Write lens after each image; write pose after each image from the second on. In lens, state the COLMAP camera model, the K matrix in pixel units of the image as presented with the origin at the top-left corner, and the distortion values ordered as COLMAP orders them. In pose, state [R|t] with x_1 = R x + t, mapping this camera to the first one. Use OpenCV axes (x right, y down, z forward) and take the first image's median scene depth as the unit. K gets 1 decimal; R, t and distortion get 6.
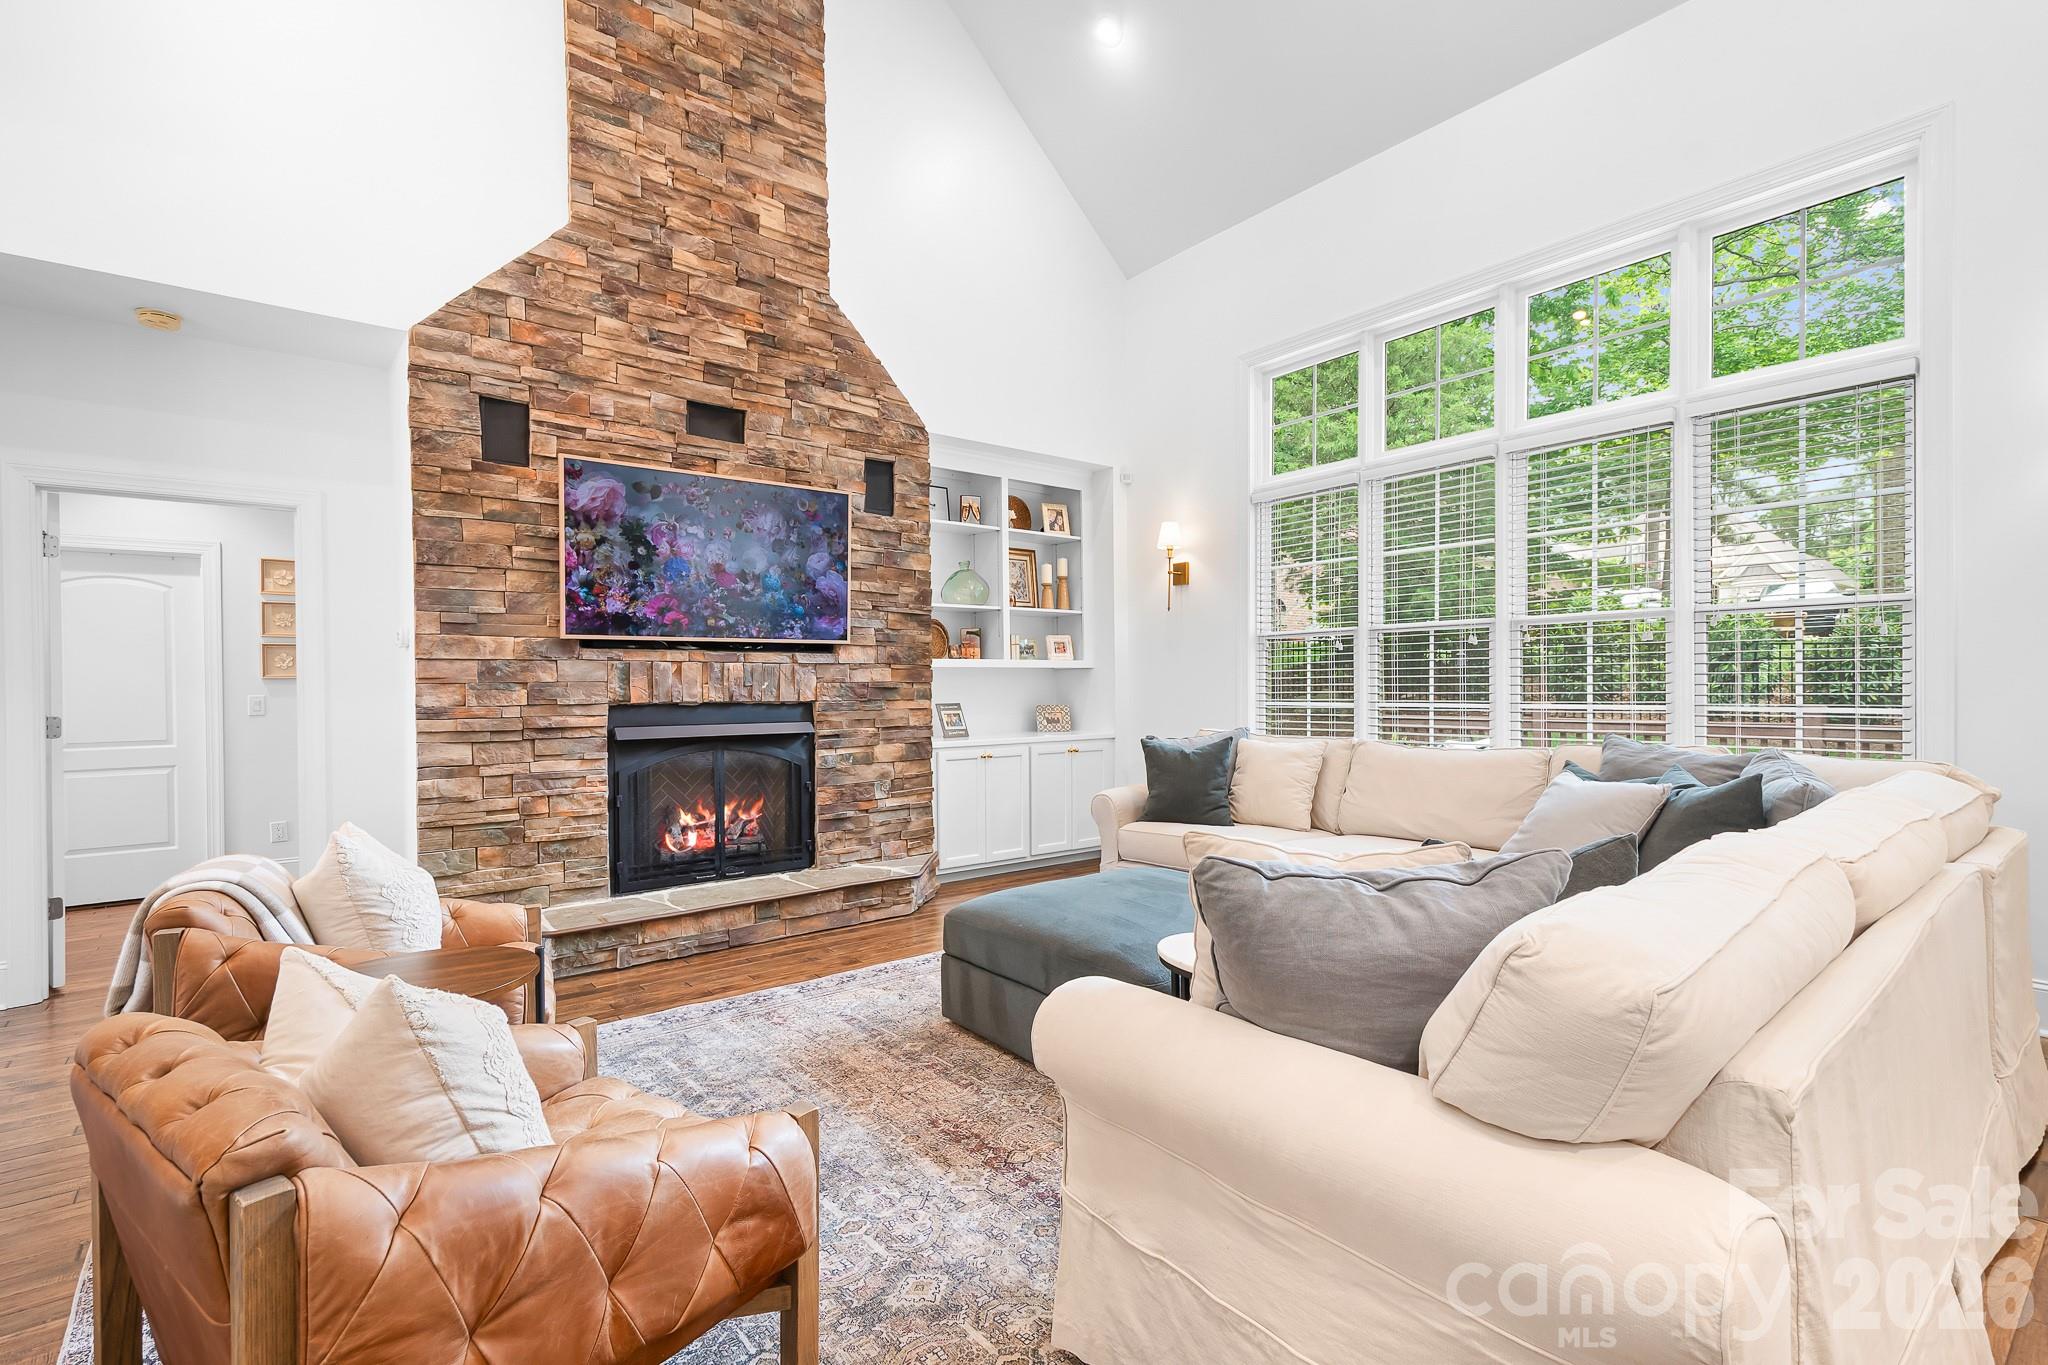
lens RADIAL K [[932.6, 0, 1021.9], [0, 932.6, 692.5], [0, 0, 1]] dist [0.011228, 0.000374]
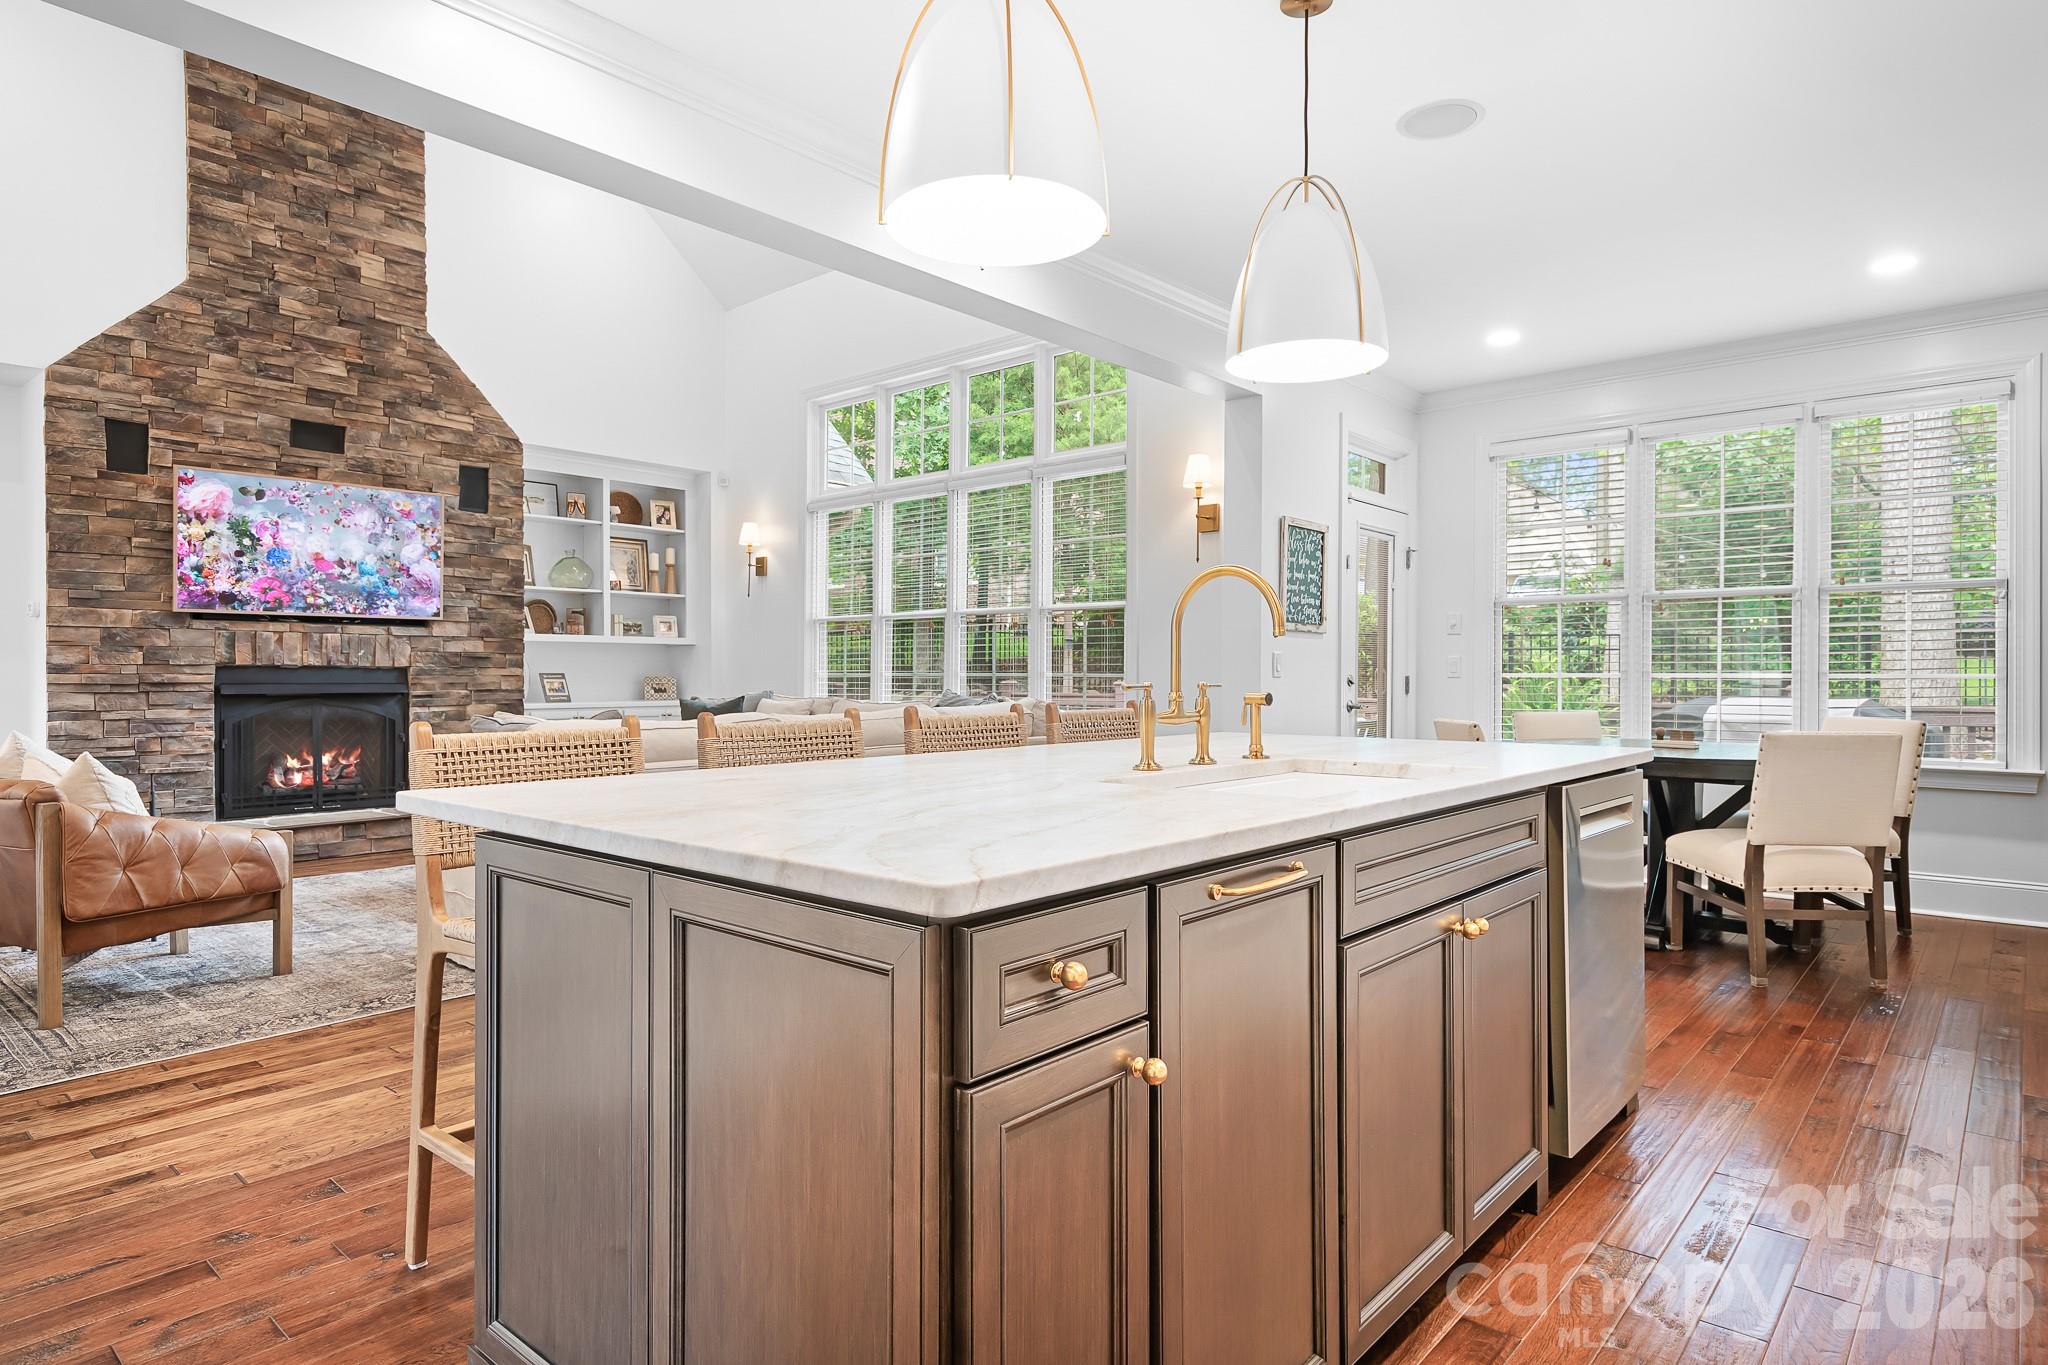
lens RADIAL K [[1118.0, 0, 1023.6], [0, 1118.0, 680.9], [0, 0, 1]] dist [0.003396, -0.008758]
pose [[0.982980, 0.009181, 0.183481, 0.323509], [-0.008822, 0.999957, -0.002773, 0.026885], [-0.183499, 0.001107, 0.983019, -0.623215]]
